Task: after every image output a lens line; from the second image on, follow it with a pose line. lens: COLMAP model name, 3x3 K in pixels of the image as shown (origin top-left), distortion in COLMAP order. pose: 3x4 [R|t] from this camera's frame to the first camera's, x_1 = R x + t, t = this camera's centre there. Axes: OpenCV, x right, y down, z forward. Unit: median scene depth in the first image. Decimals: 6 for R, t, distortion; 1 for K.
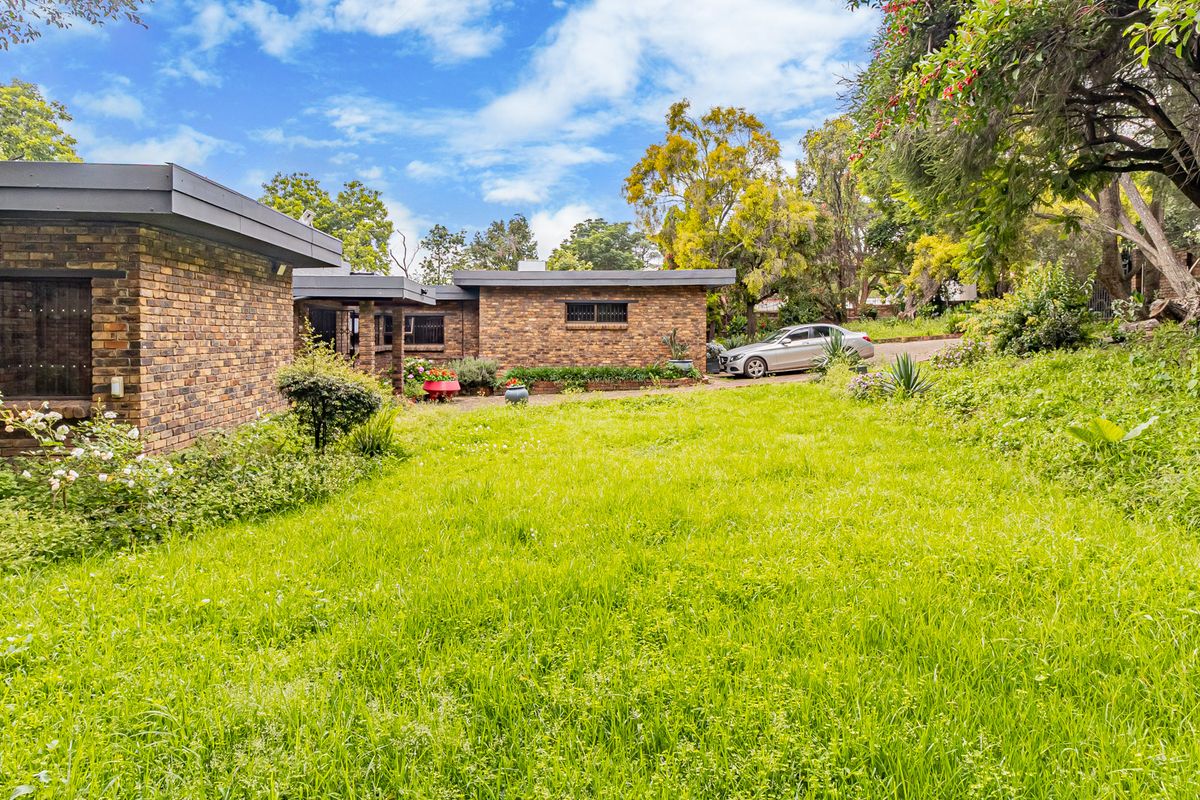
lens RADIAL K [[642.8, 0, 600.0], [0, 642.8, 400.0], [0, 0, 1]] dist [0.000265, 0.000009]
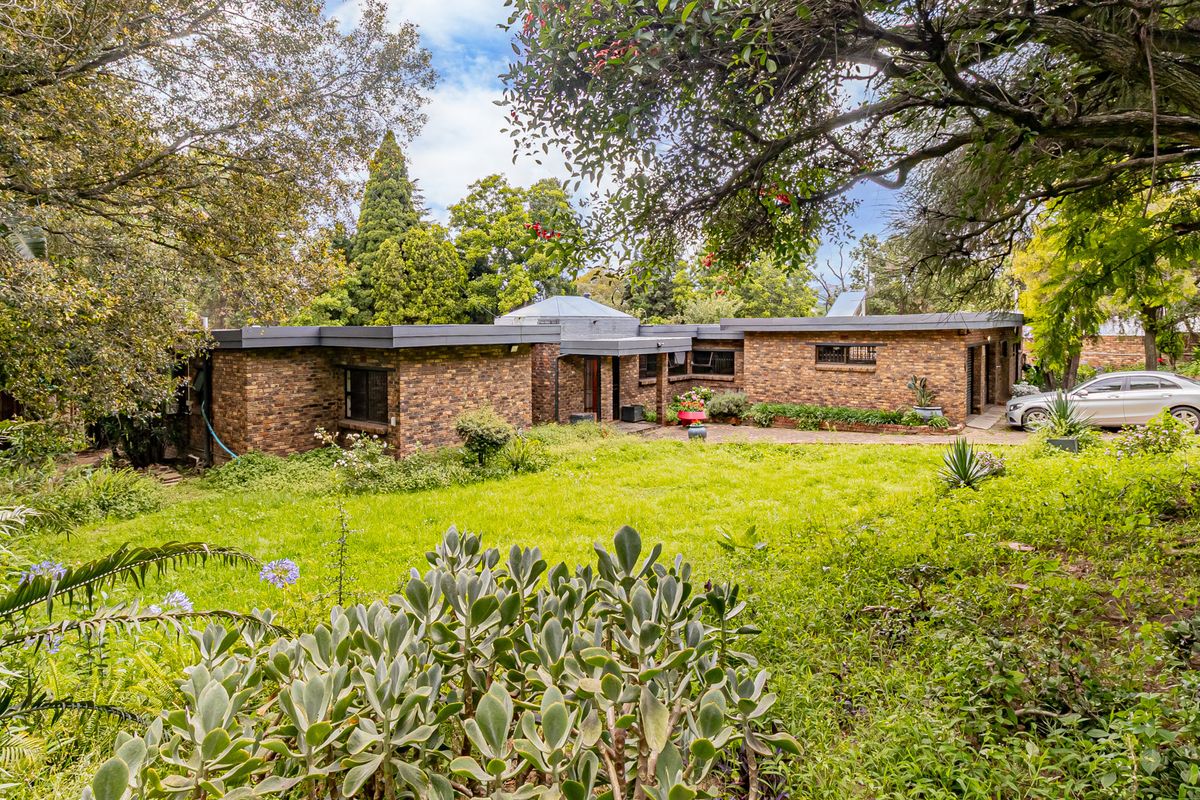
lens RADIAL K [[642.8, 0, 600.0], [0, 642.8, 400.0], [0, 0, 1]] dist [0.000265, 0.000009]
pose [[0.727275, 0.072548, -0.682501, 0.429957], [-0.065097, 0.997206, 0.036634, -0.076221], [0.683252, 0.017786, 0.729966, -0.036463]]
